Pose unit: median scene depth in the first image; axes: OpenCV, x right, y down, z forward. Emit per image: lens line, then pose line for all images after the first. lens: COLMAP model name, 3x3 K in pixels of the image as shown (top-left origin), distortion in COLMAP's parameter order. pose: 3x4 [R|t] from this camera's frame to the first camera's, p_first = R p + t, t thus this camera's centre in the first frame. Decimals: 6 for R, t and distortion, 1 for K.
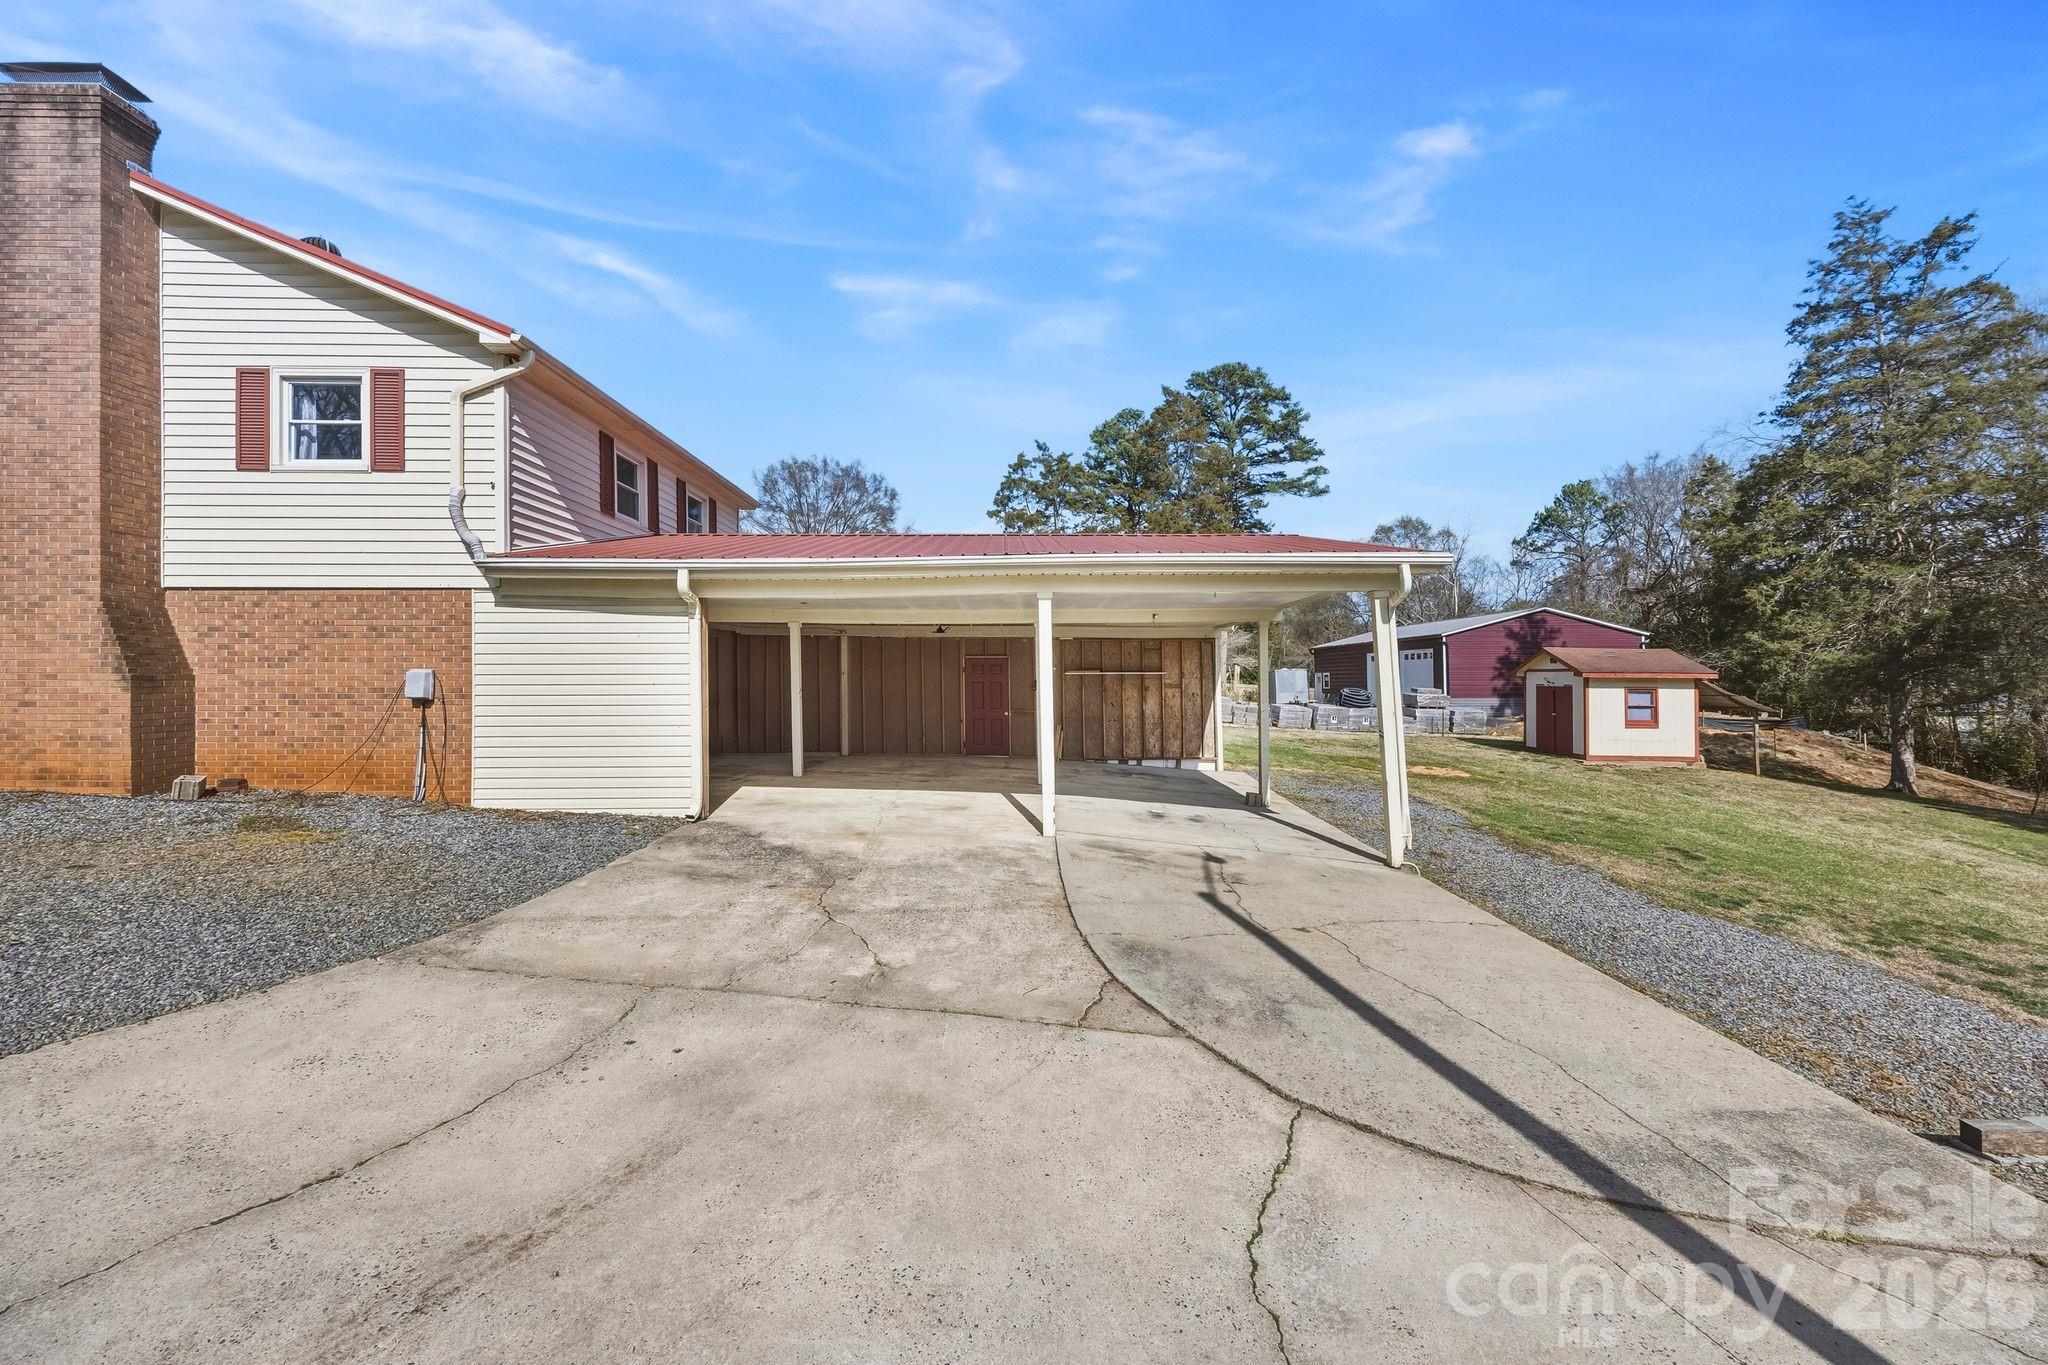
lens RADIAL K [[798.9, 0, 1025.7], [0, 798.9, 673.8], [0, 0, 1]] dist [0.018033, 0.000129]
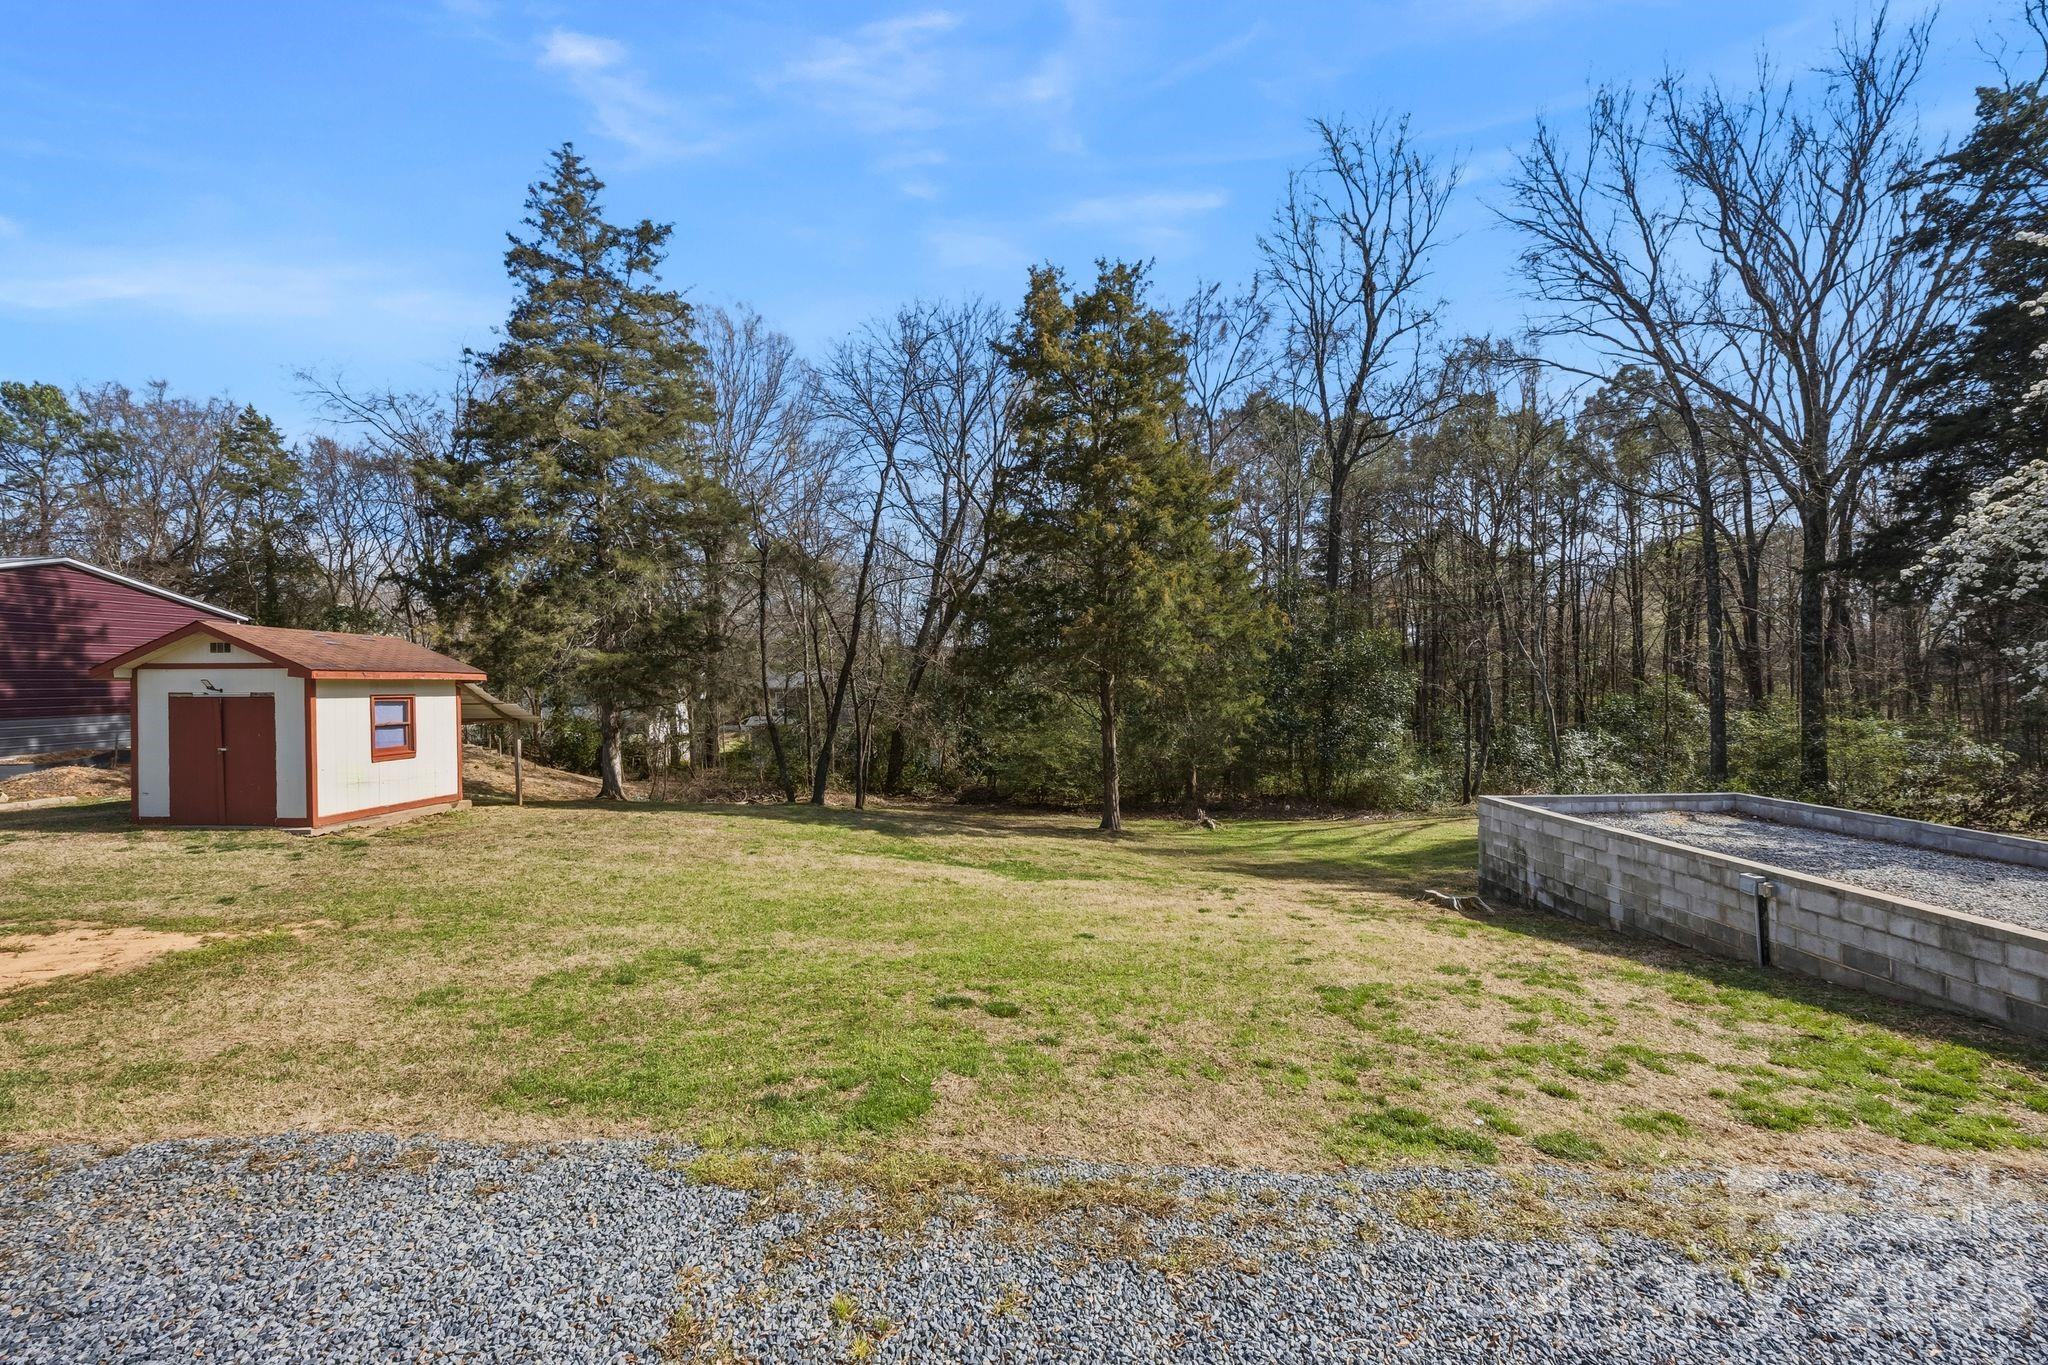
lens RADIAL K [[798.9, 0, 1025.7], [0, 798.9, 673.8], [0, 0, 1]] dist [0.018033, 0.000129]
pose [[0.036500, 0.006825, 0.999310, 0.149994], [-0.001931, 0.999975, -0.006759, 0.003734], [-0.999332, -0.001683, 0.036512, 0.478186]]
